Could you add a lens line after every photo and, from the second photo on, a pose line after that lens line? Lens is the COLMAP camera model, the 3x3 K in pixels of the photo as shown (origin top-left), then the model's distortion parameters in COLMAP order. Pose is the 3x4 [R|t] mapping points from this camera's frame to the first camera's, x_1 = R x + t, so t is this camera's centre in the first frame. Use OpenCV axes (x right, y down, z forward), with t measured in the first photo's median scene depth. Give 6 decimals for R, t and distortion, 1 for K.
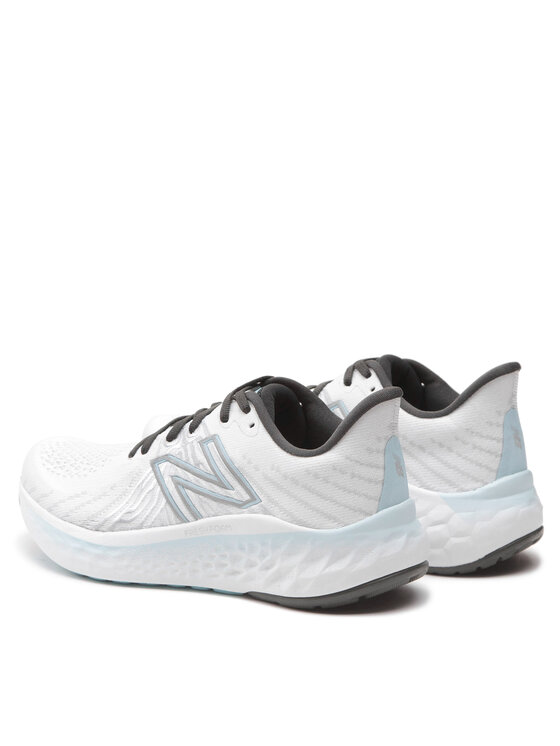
lens RADIAL K [[2702.9, 0, 280.0], [0, 2702.9, 373.0], [0, 0, 1]] dist [0.166805, 0.065300]
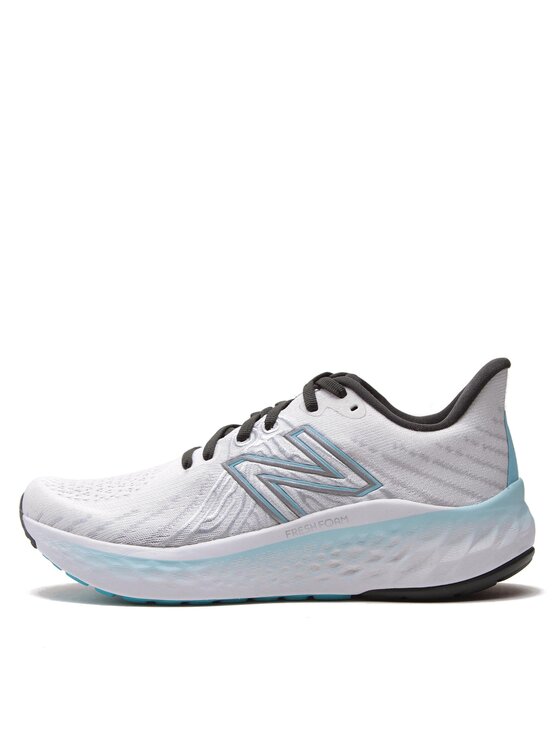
lens RADIAL K [[1340.8, 0, 280.0], [0, 1340.8, 373.0], [0, 0, 1]] dist [-0.044464, -0.179104]
pose [[0.874490, 0.026543, 0.484316, -0.252098], [0.099684, 0.967352, -0.233008, 0.111006], [-0.474689, 0.252042, 0.843294, 0.624537]]
